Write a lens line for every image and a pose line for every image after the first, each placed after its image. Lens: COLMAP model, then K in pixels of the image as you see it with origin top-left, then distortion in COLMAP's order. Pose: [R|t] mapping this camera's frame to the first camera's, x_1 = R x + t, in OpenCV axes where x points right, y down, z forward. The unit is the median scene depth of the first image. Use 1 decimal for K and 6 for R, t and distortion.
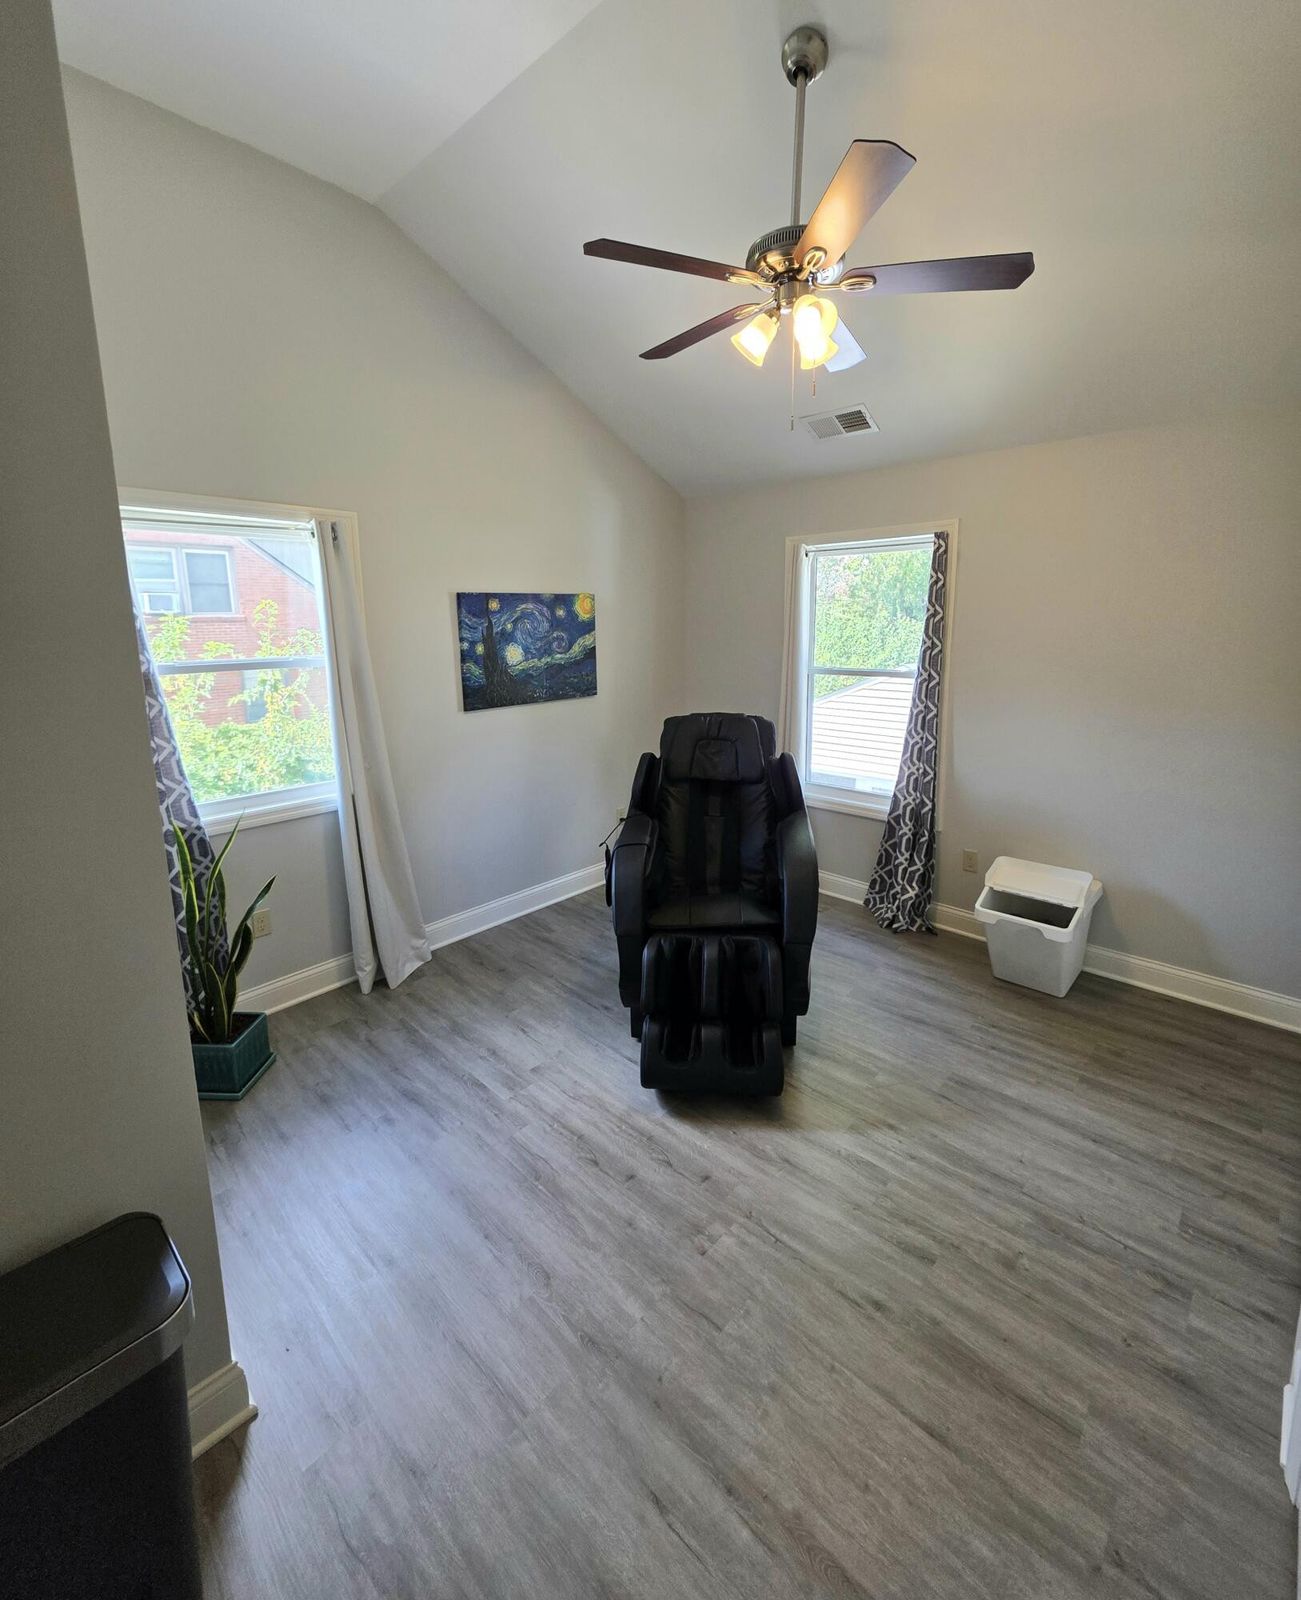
lens RADIAL K [[686.6, 0, 654.4], [0, 686.6, 781.4], [0, 0, 1]] dist [-0.000302, 0.000508]
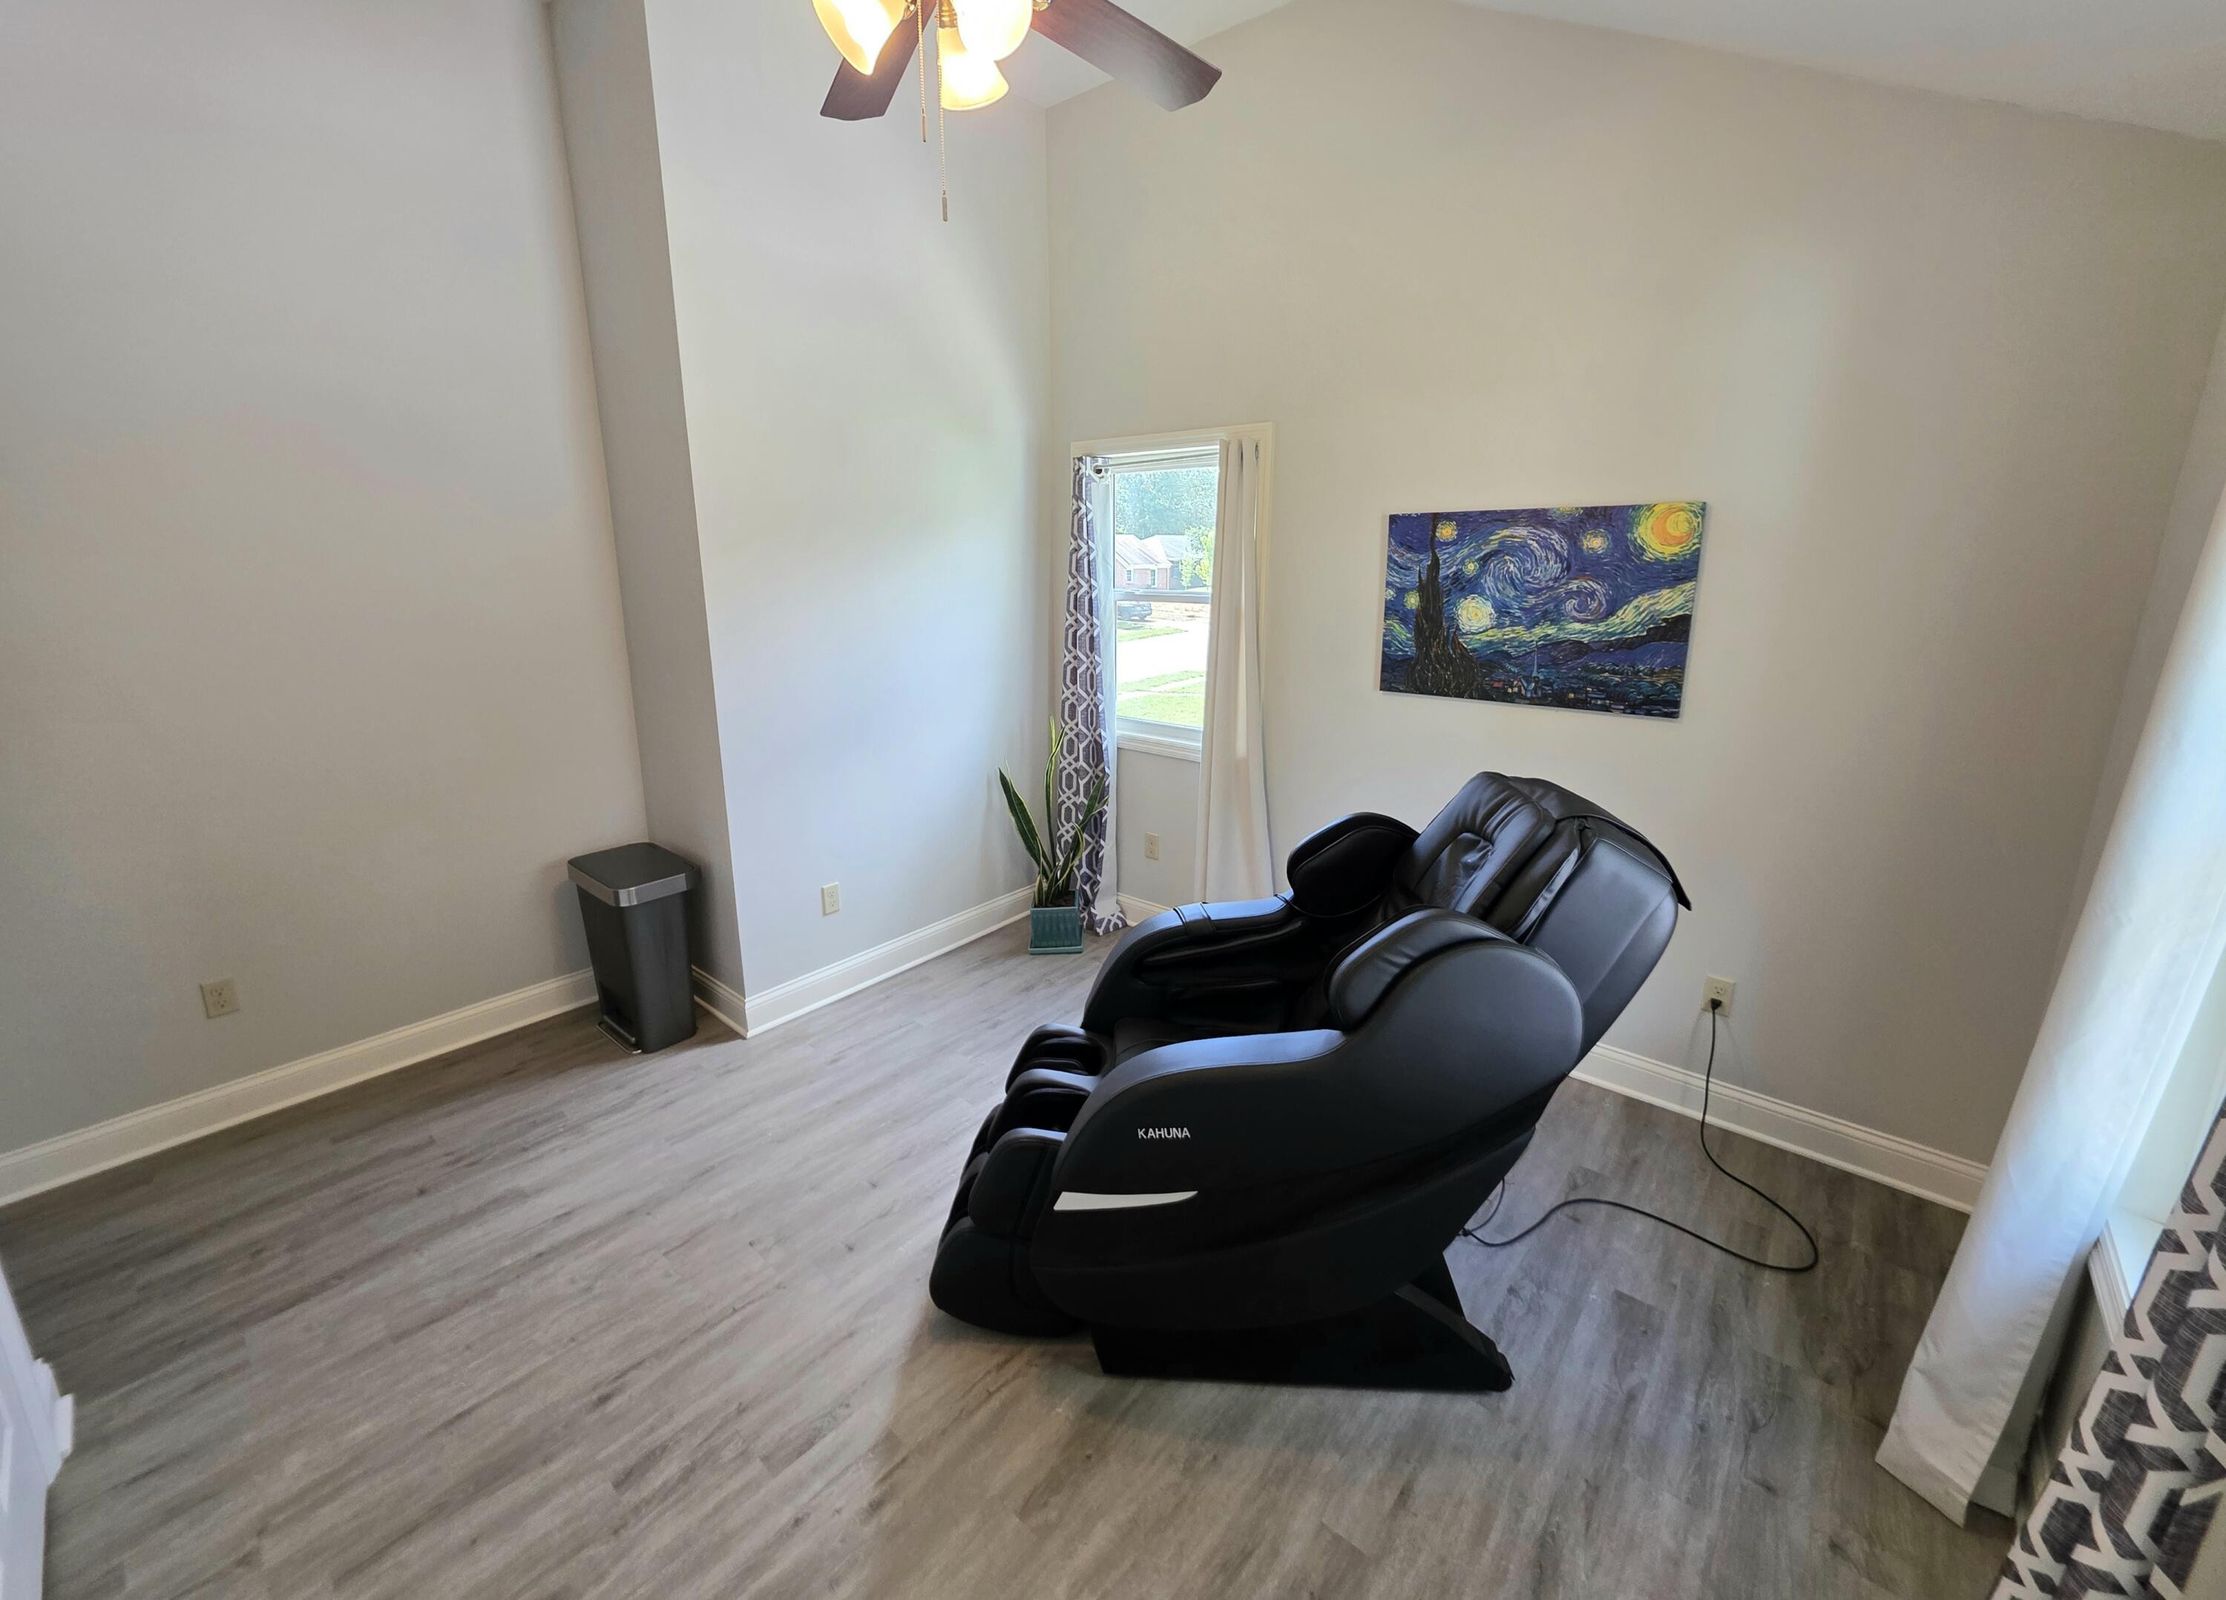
lens RADIAL K [[876.7, 0, 1113.0], [0, 876.7, 800.0], [0, 0, 1]] dist [0.001408, 0.000316]
pose [[0.037642, 0.286737, -0.957270, 0.597605], [-0.223525, 0.936092, 0.271604, -0.181713], [0.973971, 0.203750, 0.099329, 0.691124]]
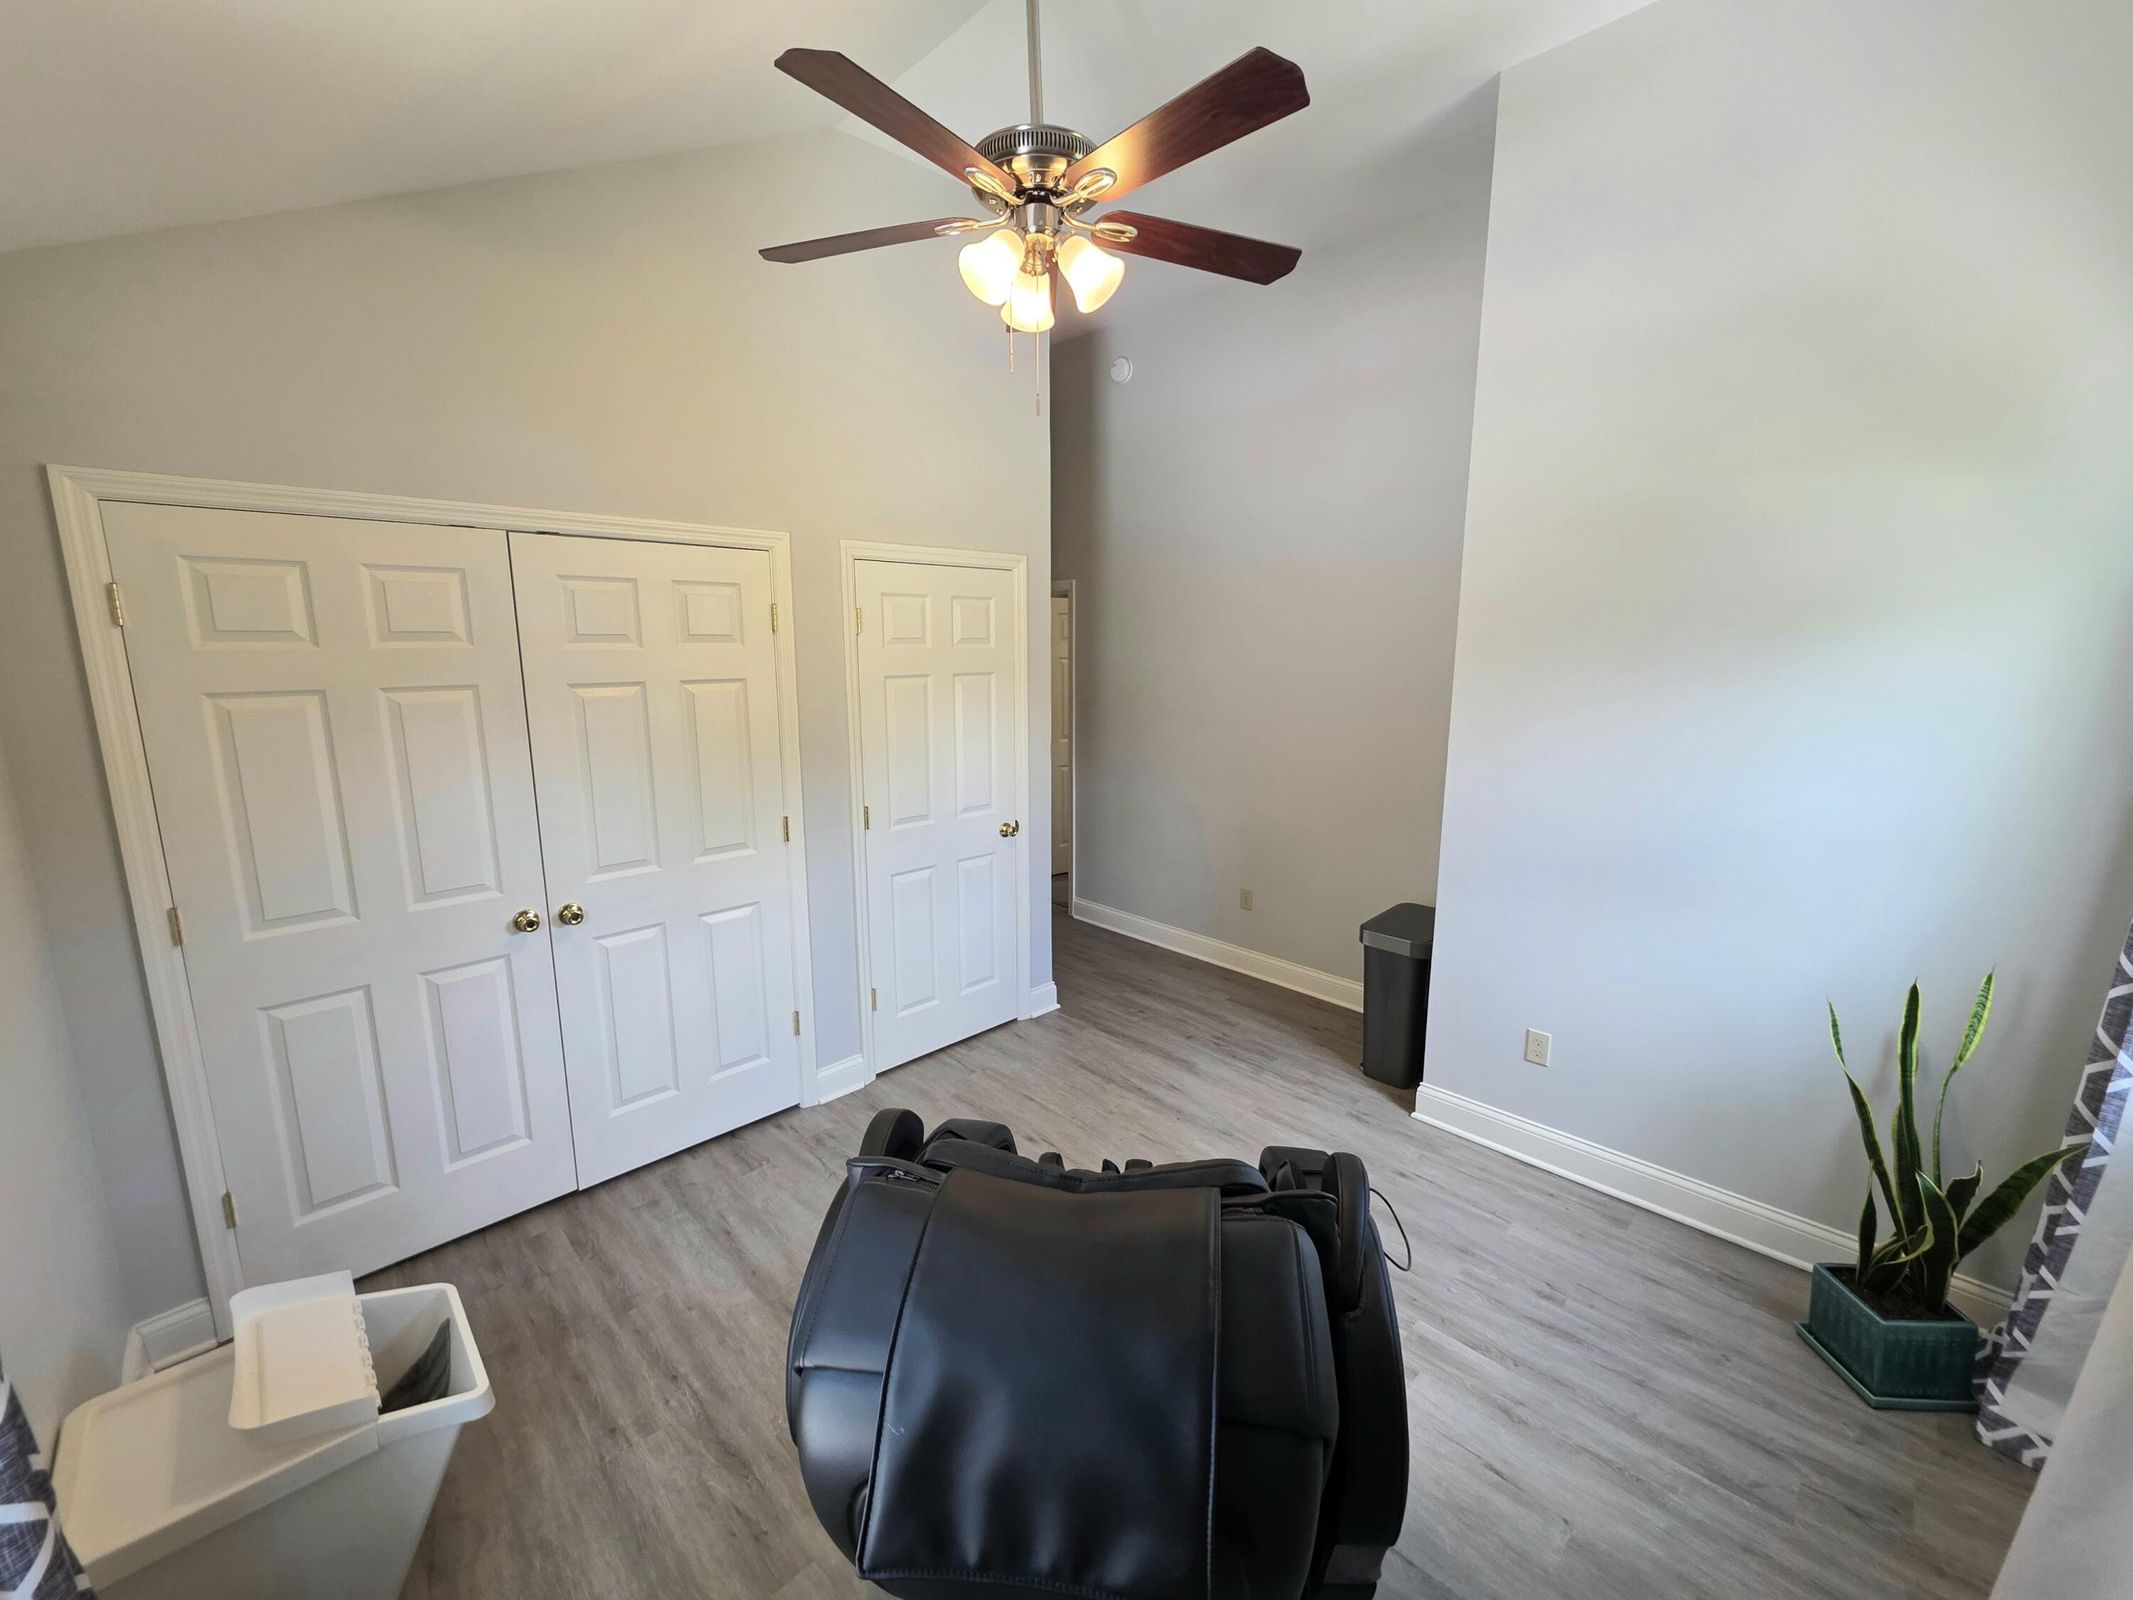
lens RADIAL K [[842.9, 0, 1066.5], [0, 842.9, 800.0], [0, 0, 1]] dist [0.001232, 0.000182]
pose [[-0.999123, 0.005125, 0.041552, 0.088294], [0.021484, 0.914602, 0.403784, -0.310709], [-0.035934, 0.404323, -0.913910, 1.193218]]
